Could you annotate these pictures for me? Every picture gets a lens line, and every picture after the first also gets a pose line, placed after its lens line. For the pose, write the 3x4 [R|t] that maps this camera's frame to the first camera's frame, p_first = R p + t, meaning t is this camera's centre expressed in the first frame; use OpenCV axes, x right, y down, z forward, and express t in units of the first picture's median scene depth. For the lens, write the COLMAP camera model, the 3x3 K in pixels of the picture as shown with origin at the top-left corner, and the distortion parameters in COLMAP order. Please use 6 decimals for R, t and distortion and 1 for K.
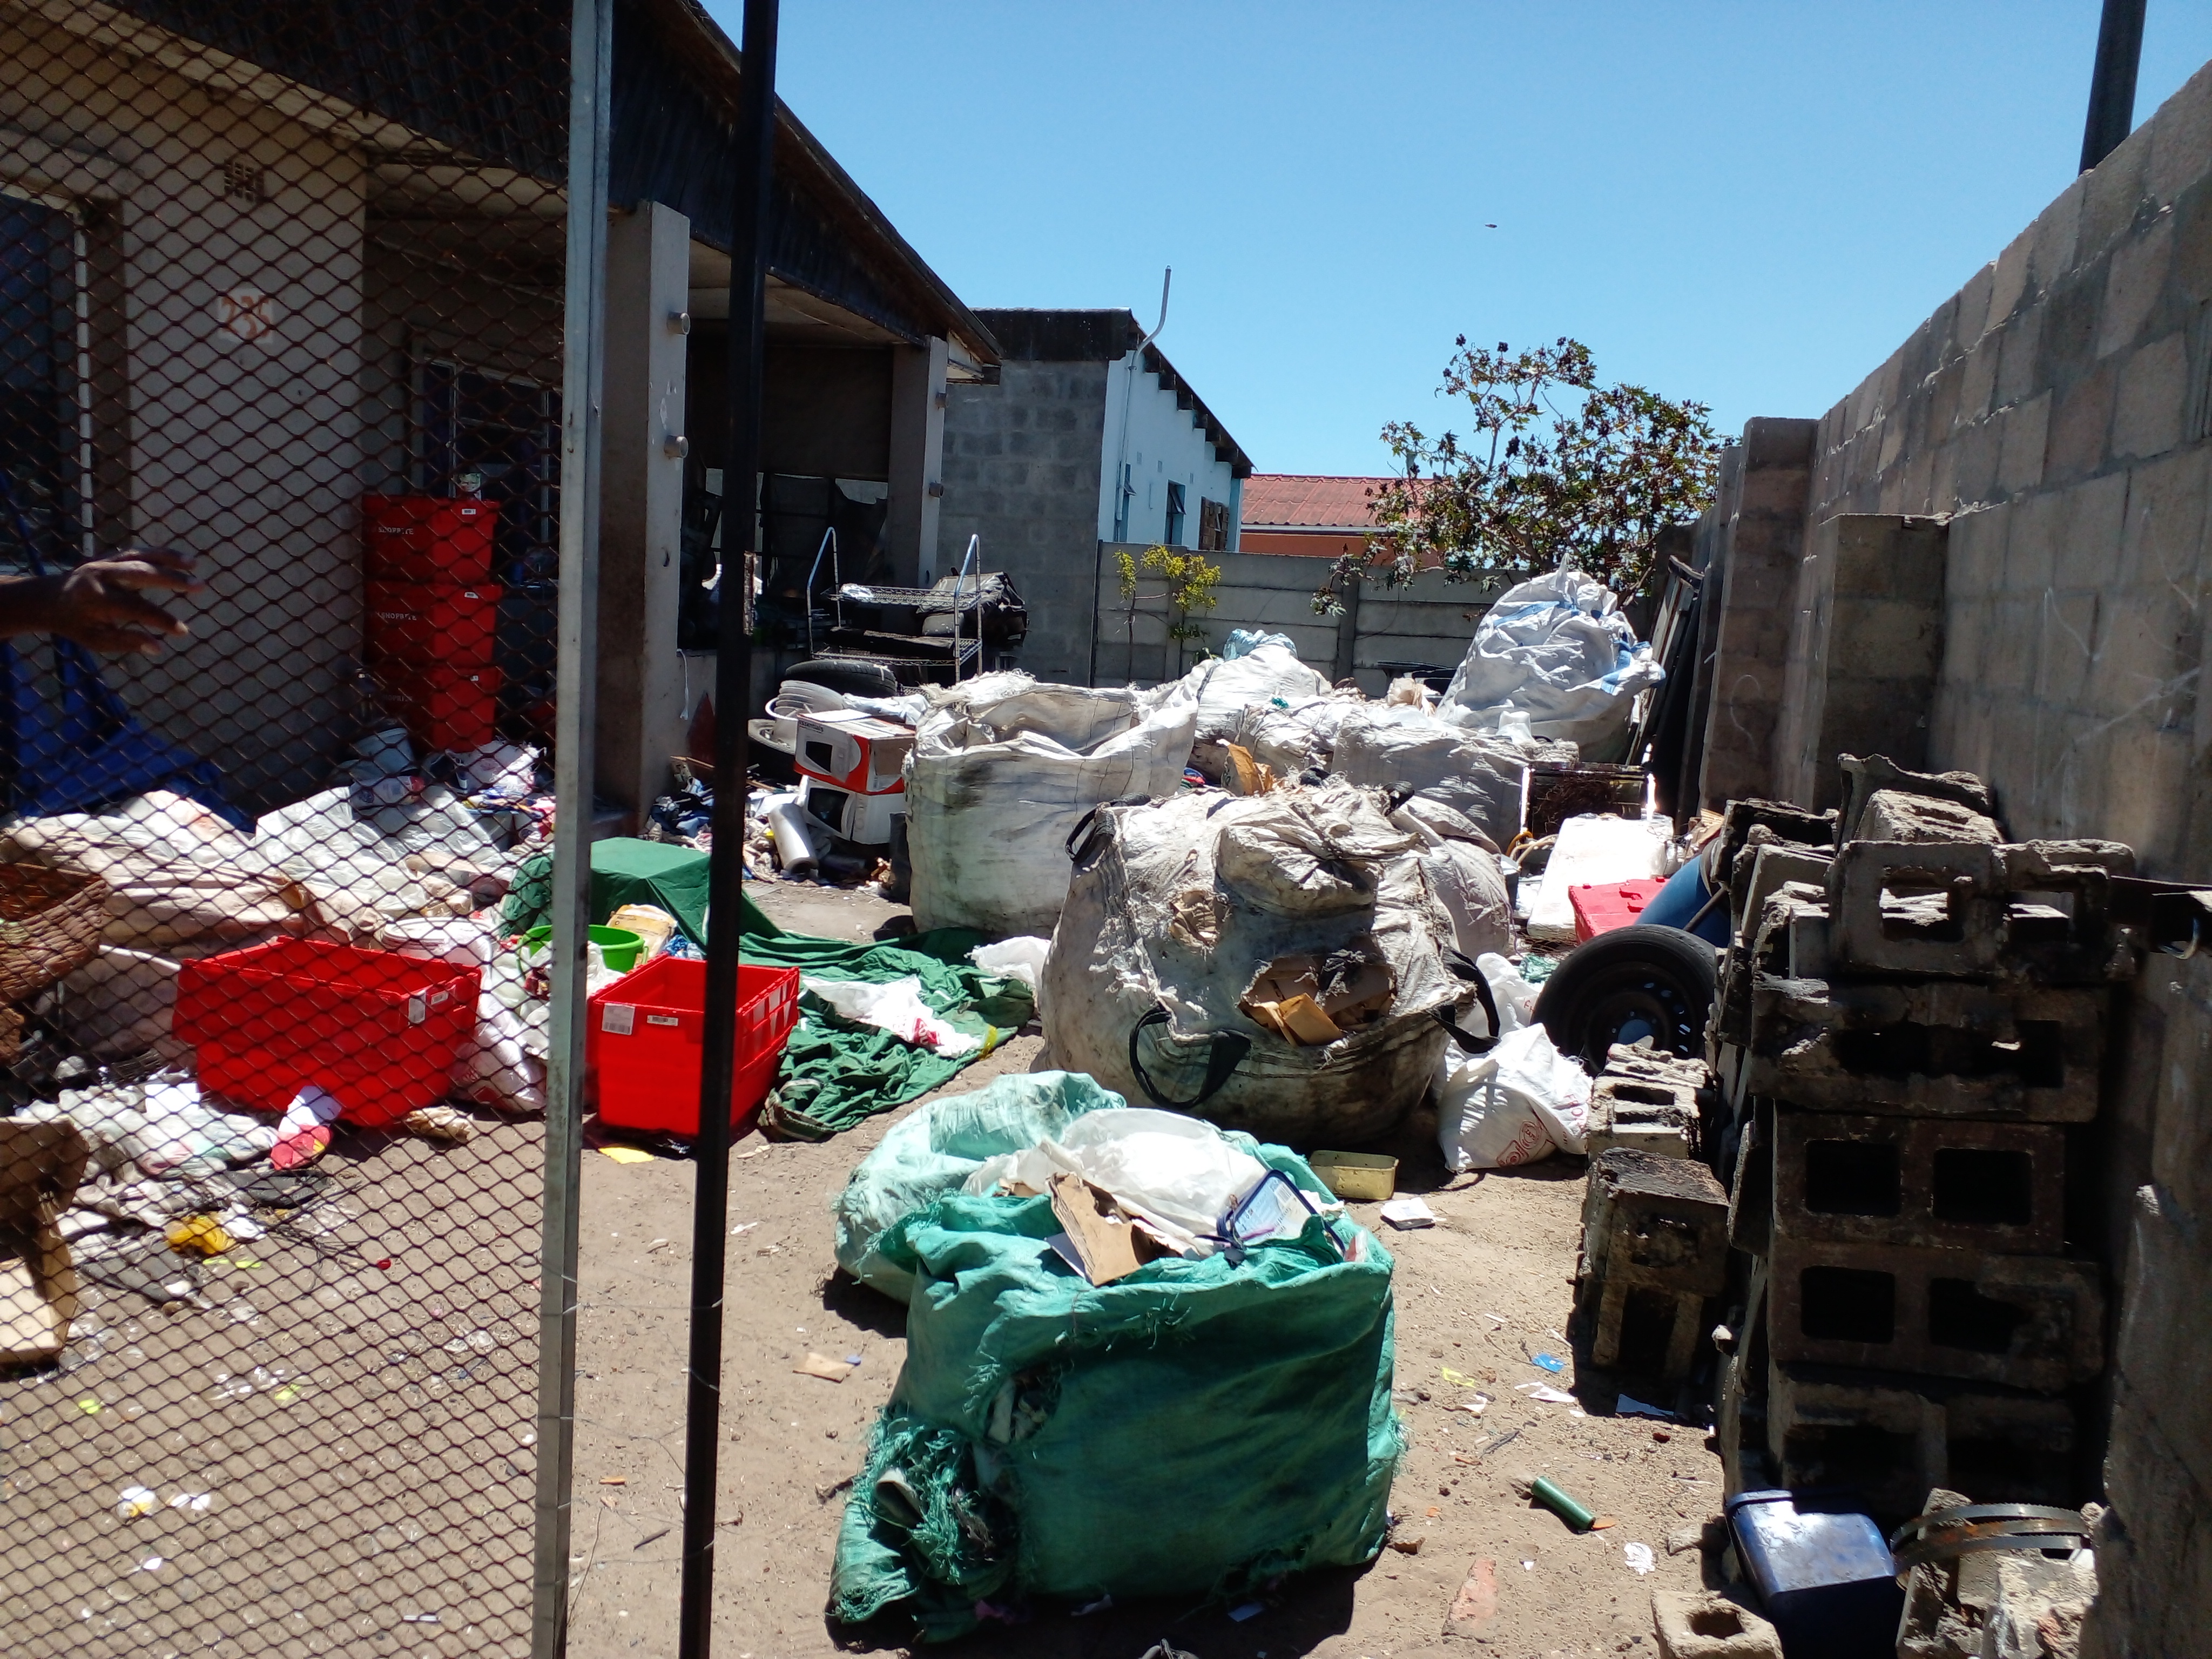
lens RADIAL K [[1742.1, 0, 1102.9], [0, 1742.1, 833.1], [0, 0, 1]] dist [0.231272, -0.573615]
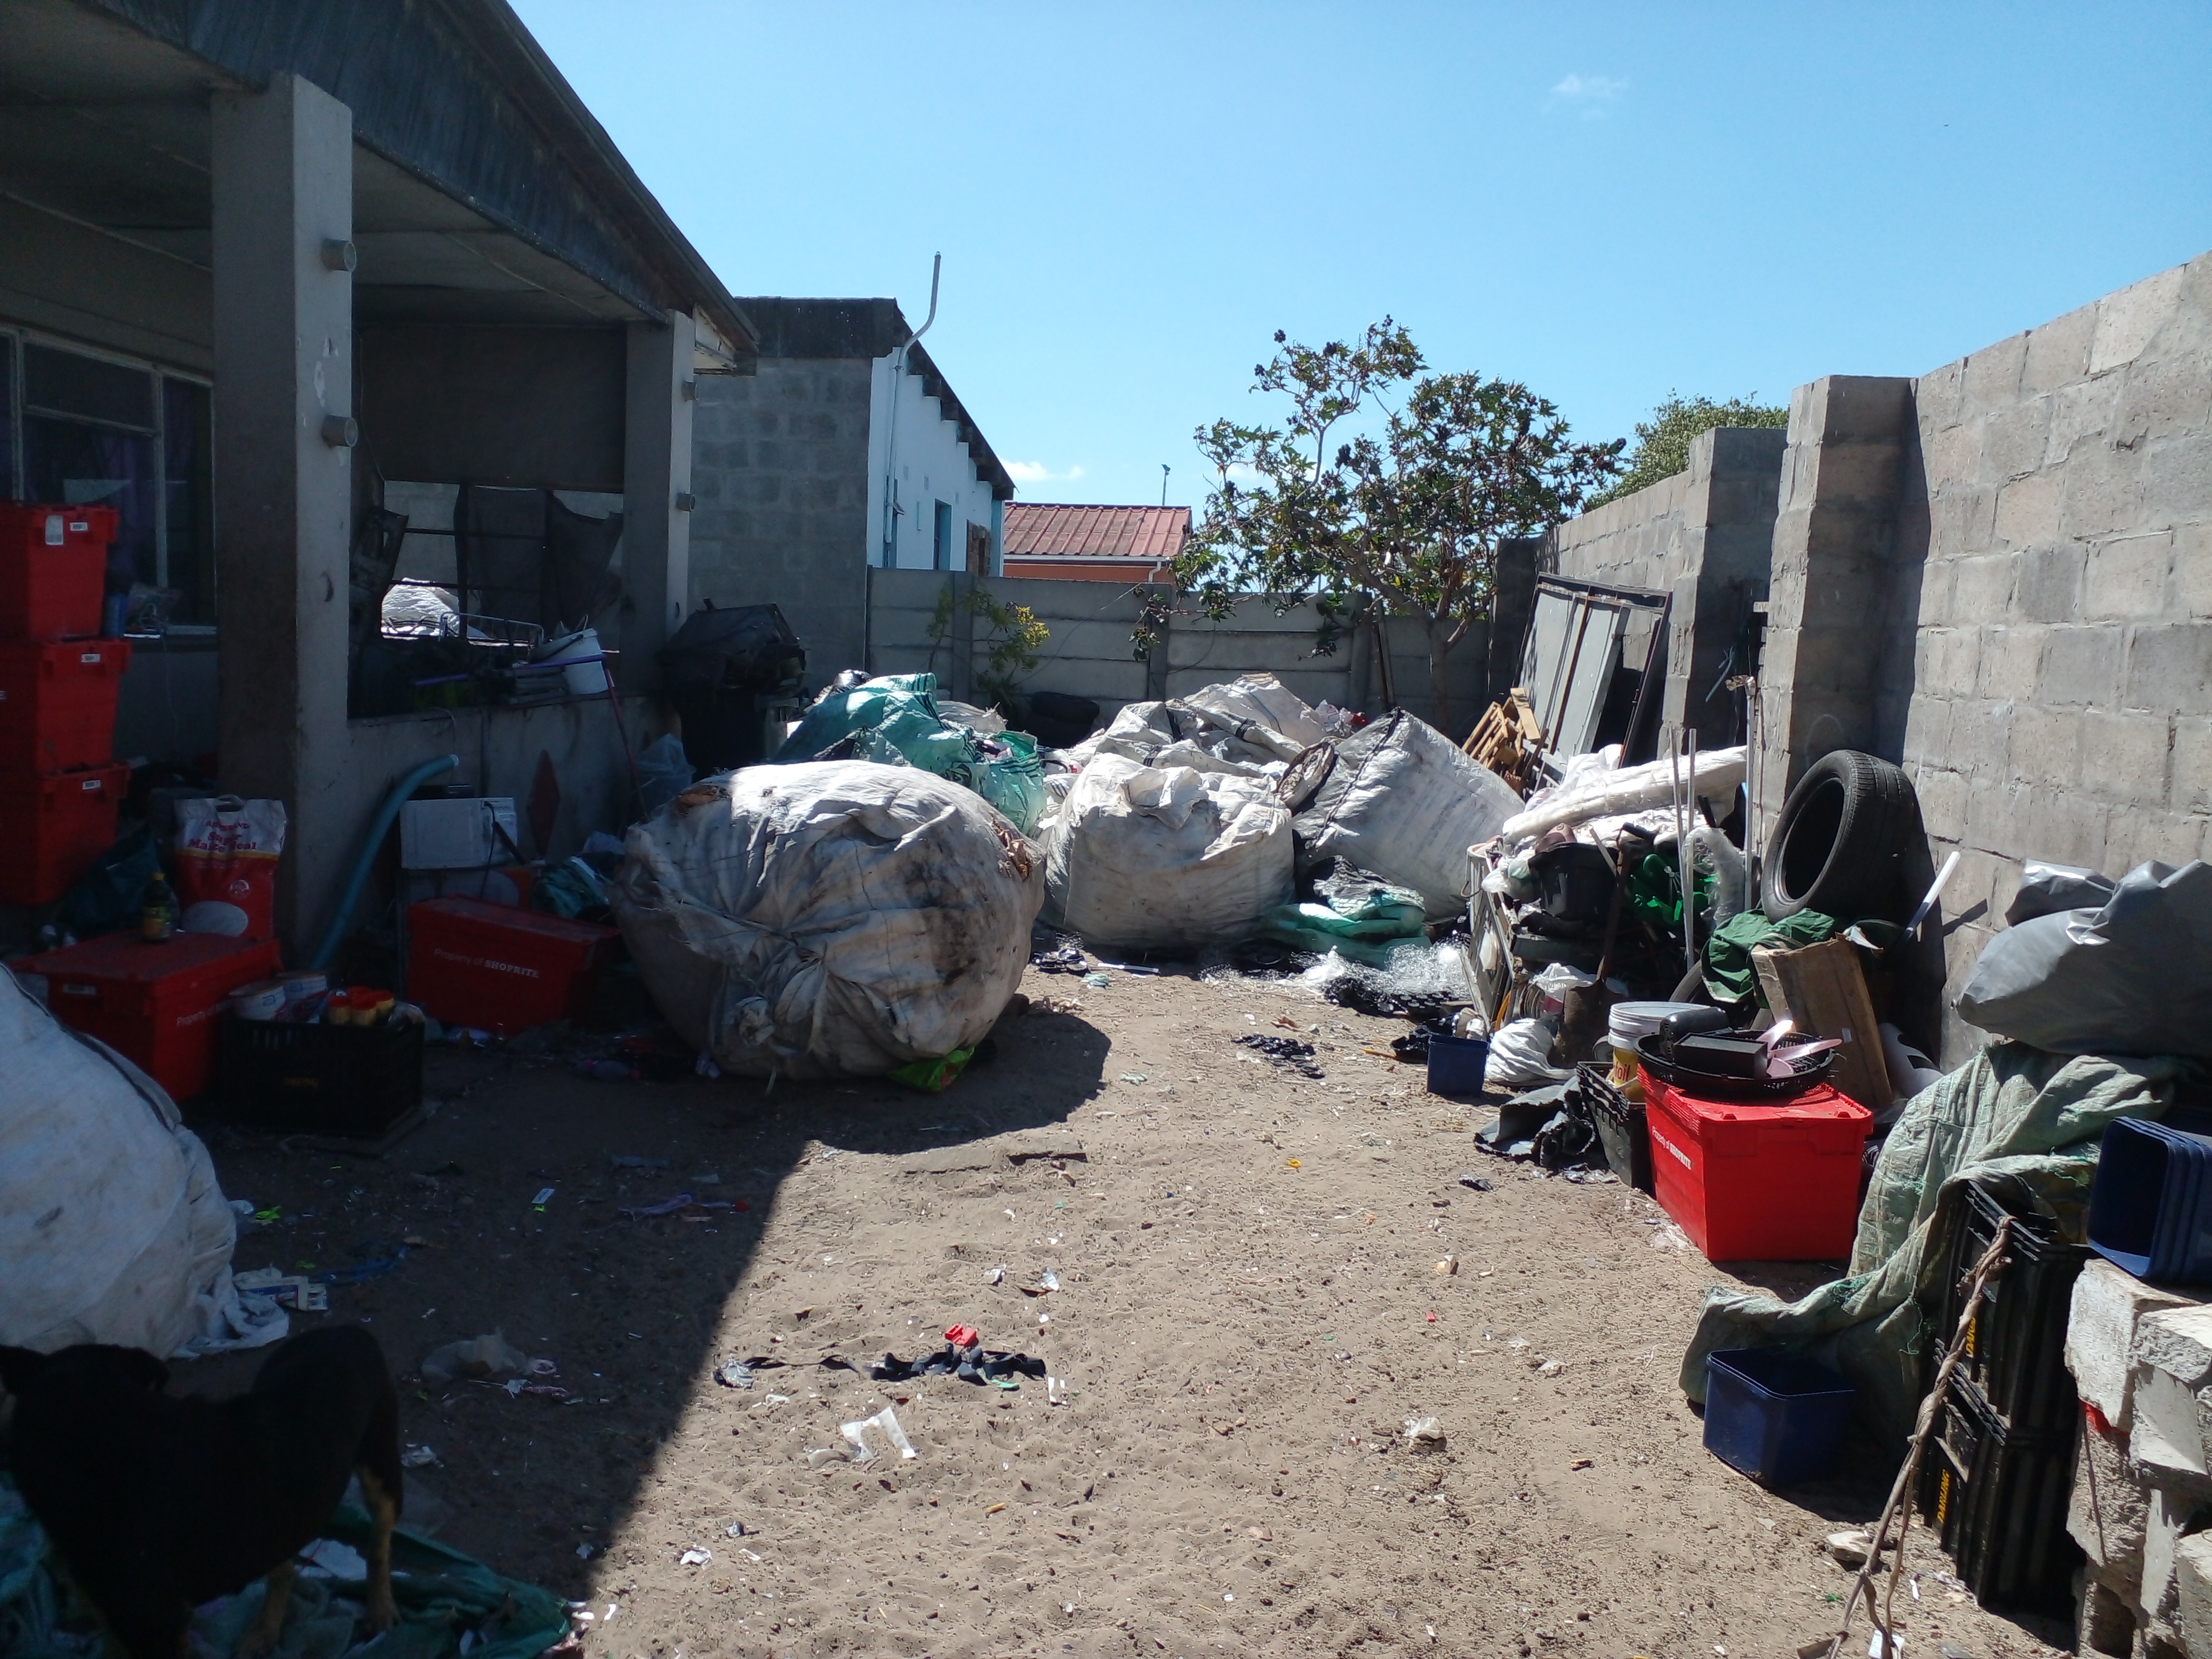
lens RADIAL K [[1770.9, 0, 1100.0], [0, 1770.9, 847.0], [0, 0, 1]] dist [0.035314, -0.064274]
pose [[0.986934, -0.040426, 0.155970, -0.071306], [0.042384, 0.999059, -0.009247, -0.041160], [-0.155449, 0.015737, 0.987719, 0.309599]]
